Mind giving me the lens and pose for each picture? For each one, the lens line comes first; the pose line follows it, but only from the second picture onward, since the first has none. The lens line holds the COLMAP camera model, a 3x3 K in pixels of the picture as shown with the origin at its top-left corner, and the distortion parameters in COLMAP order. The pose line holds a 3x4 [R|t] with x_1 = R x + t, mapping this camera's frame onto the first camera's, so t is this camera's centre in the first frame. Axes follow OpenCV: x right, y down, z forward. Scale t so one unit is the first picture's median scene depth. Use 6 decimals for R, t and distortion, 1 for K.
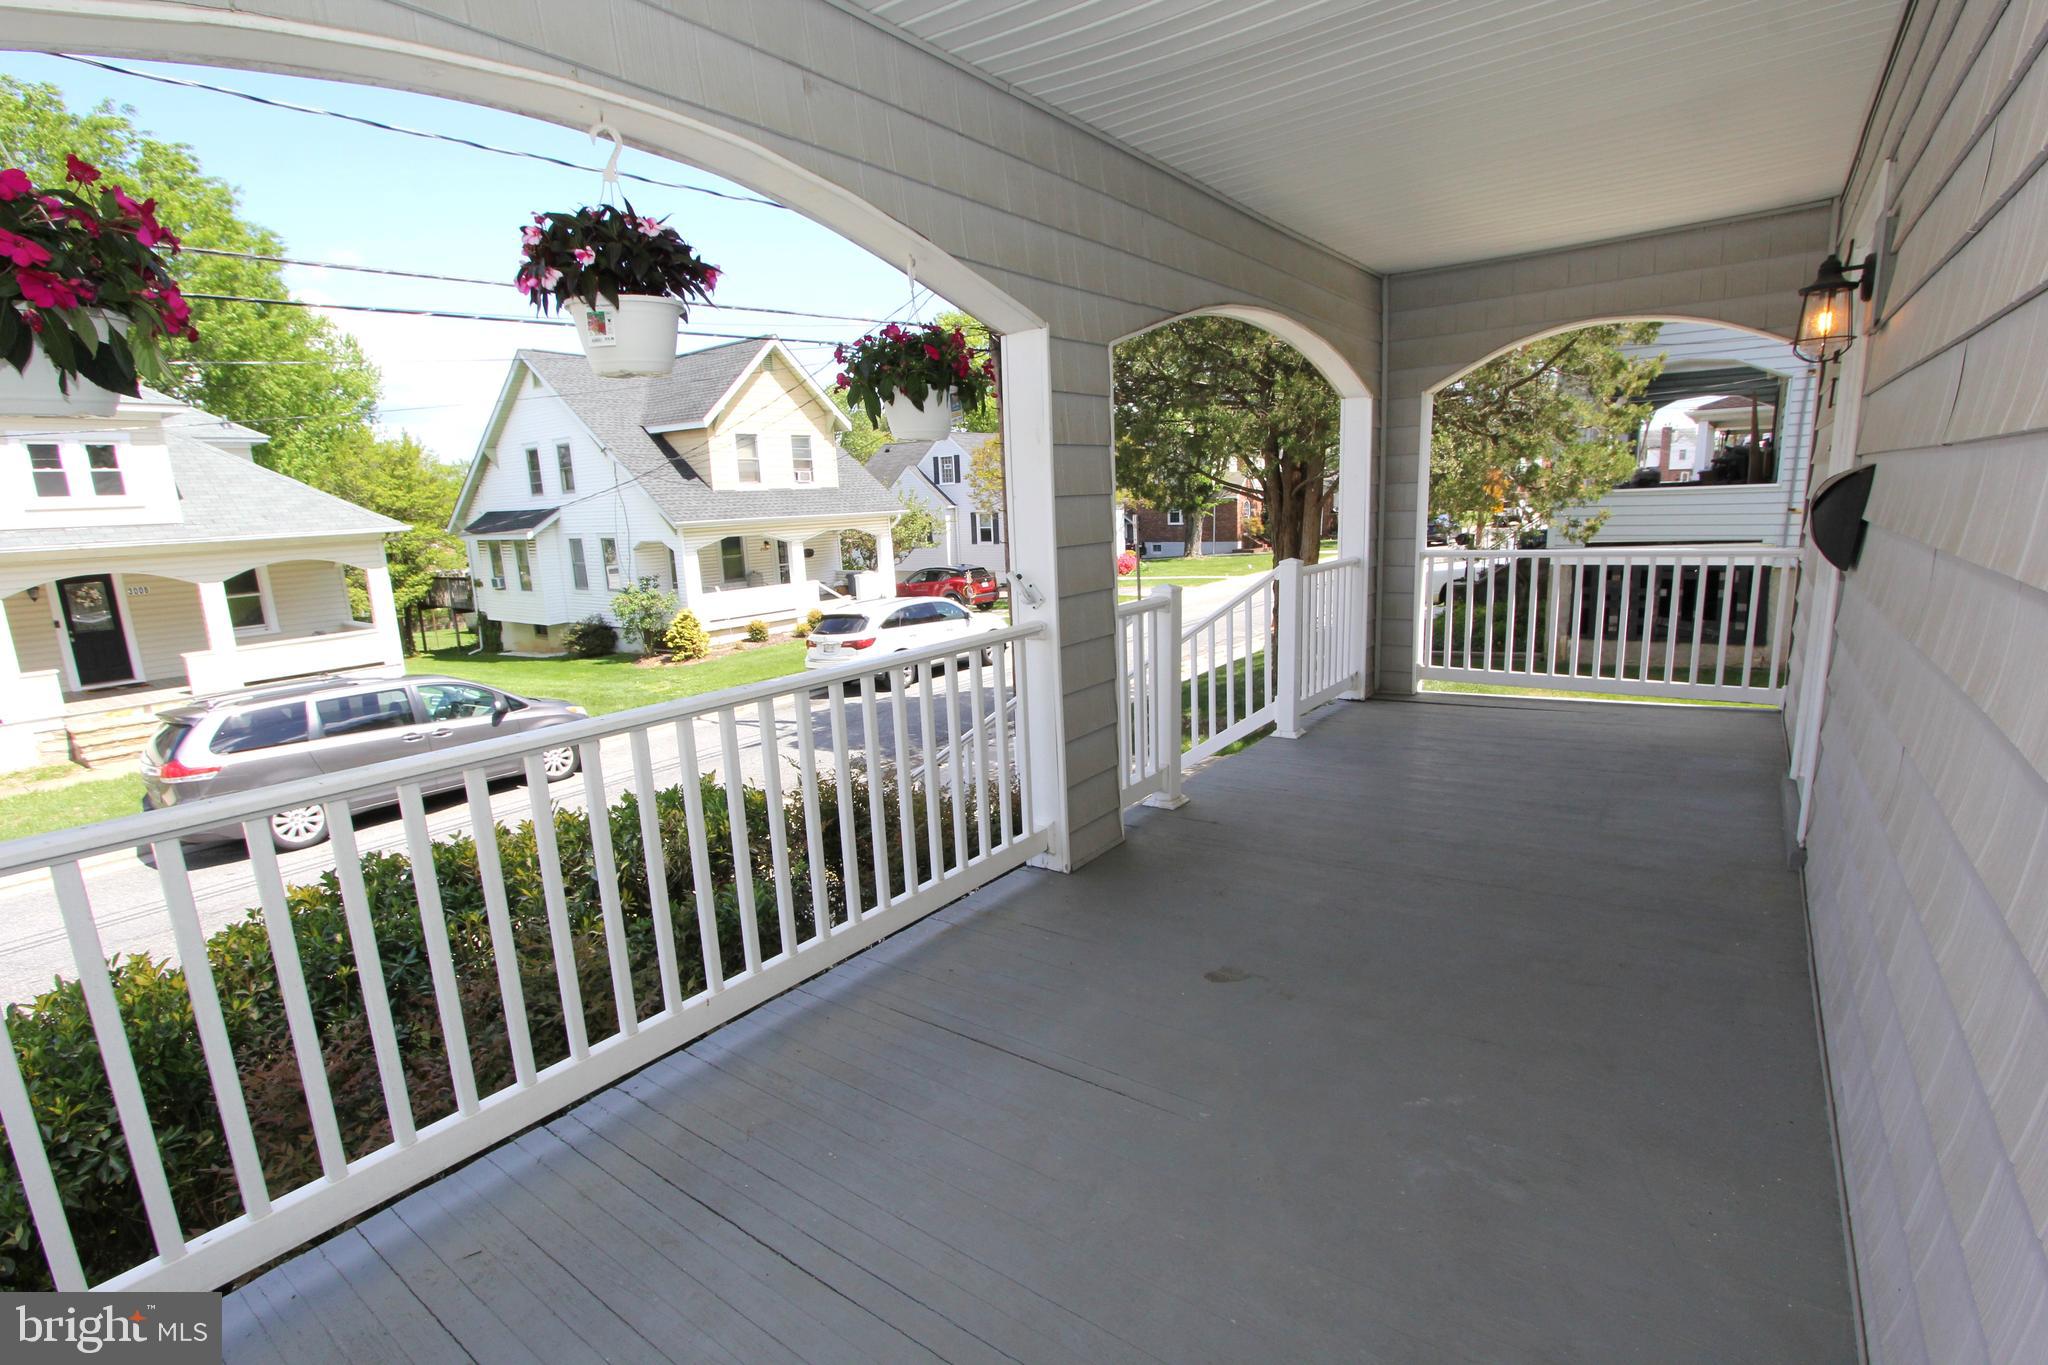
lens RADIAL K [[948.3, 0, 1011.2], [0, 948.3, 698.1], [0, 0, 1]] dist [-0.001011, -0.000385]
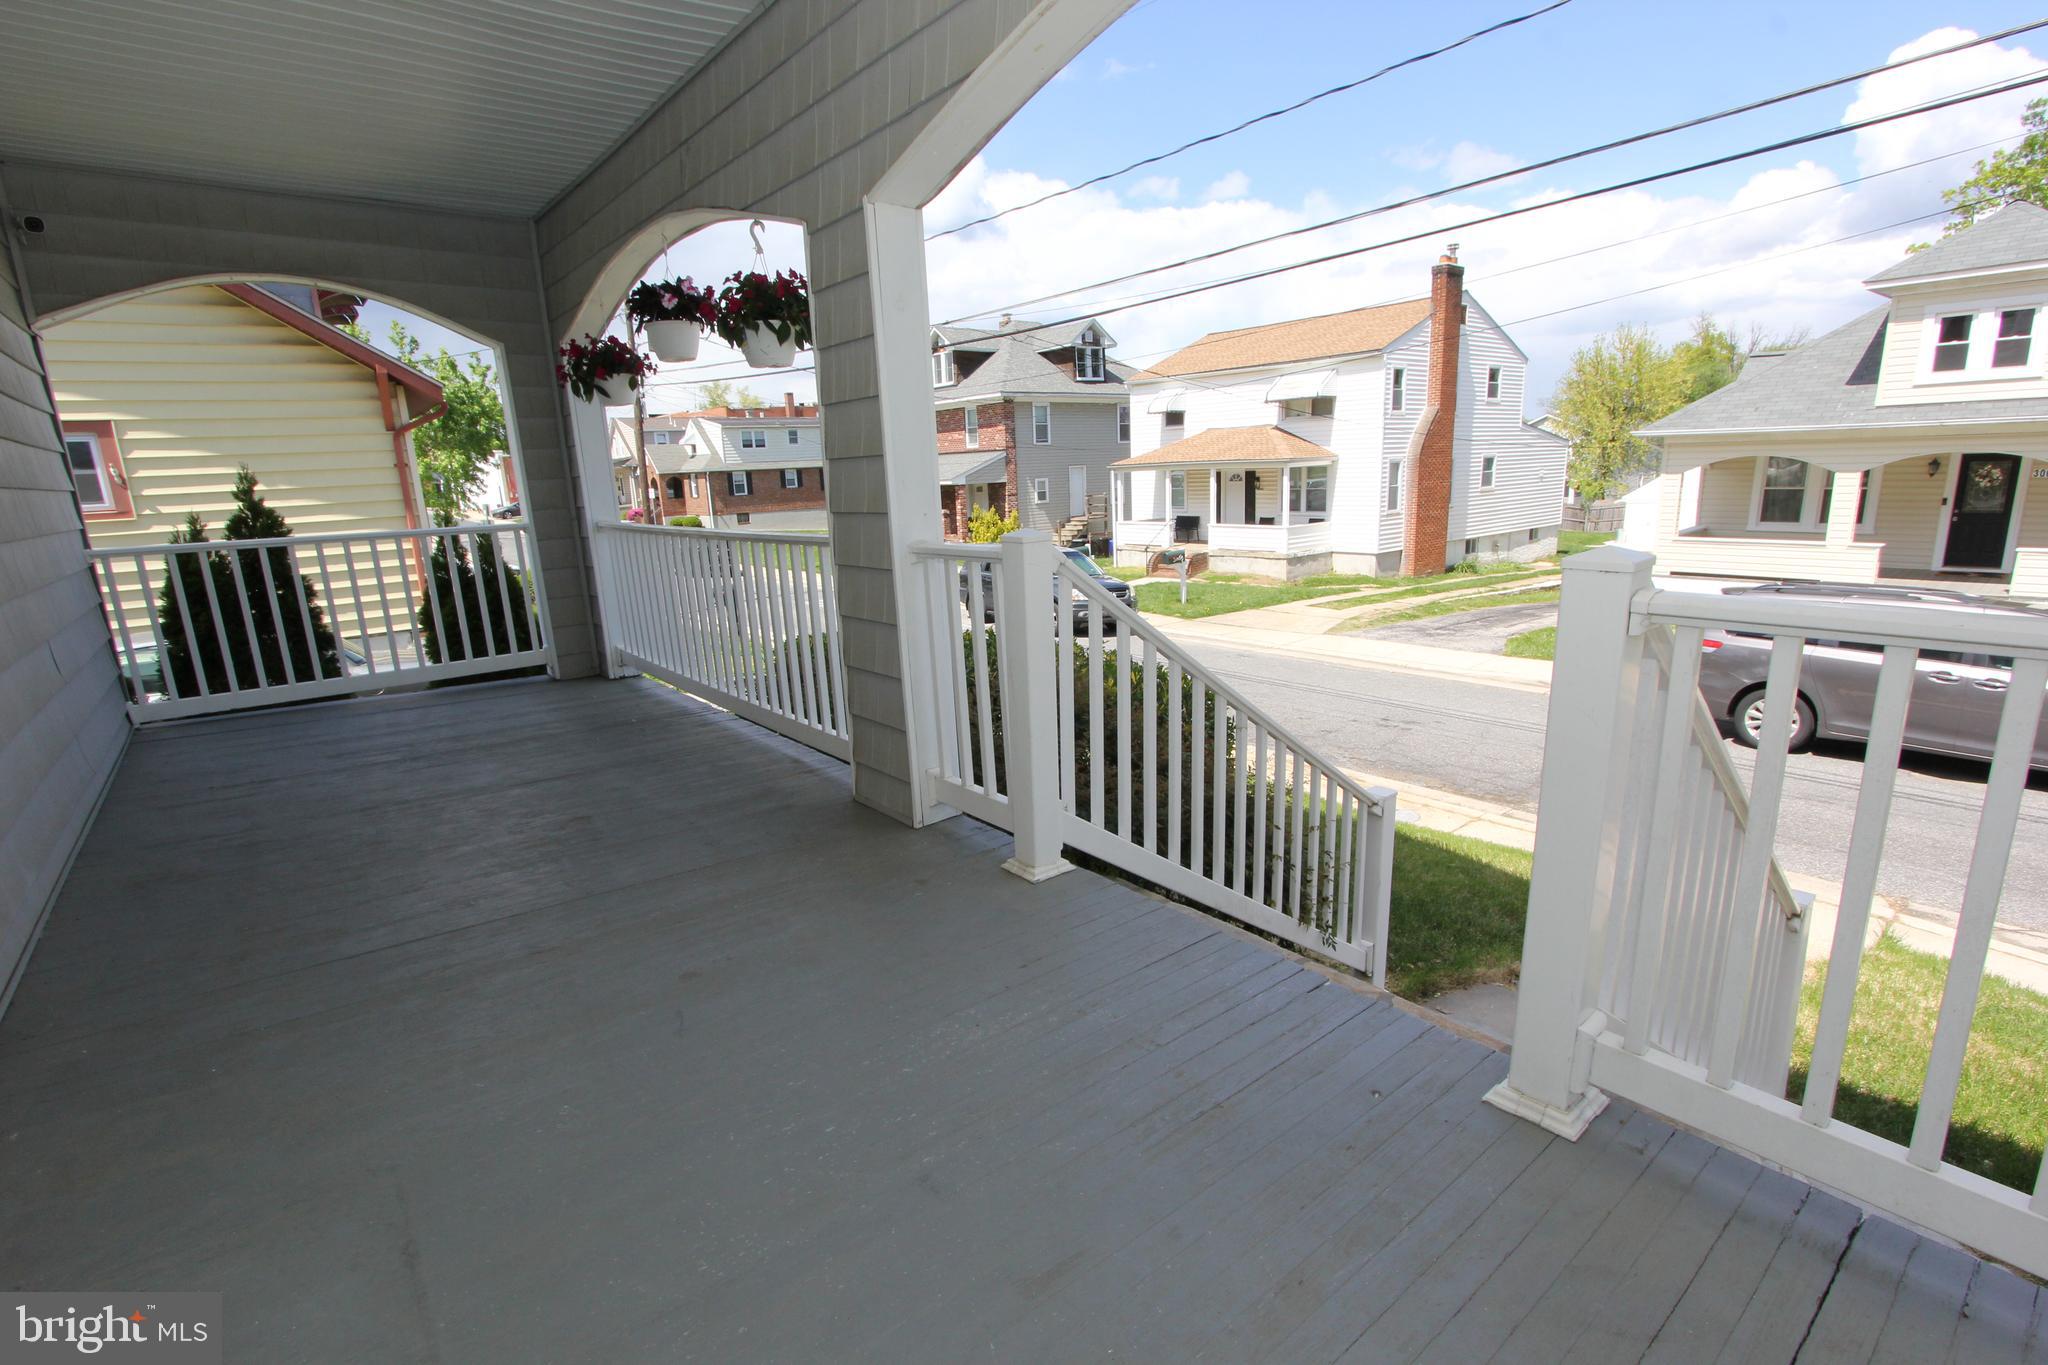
lens RADIAL K [[948.3, 0, 1011.2], [0, 948.3, 698.1], [0, 0, 1]] dist [-0.001011, -0.000385]
pose [[-0.245456, 0.285275, -0.926482, 0.239709], [-0.146274, 0.933878, 0.326305, -0.073889], [0.958308, 0.215614, -0.187498, 0.324769]]
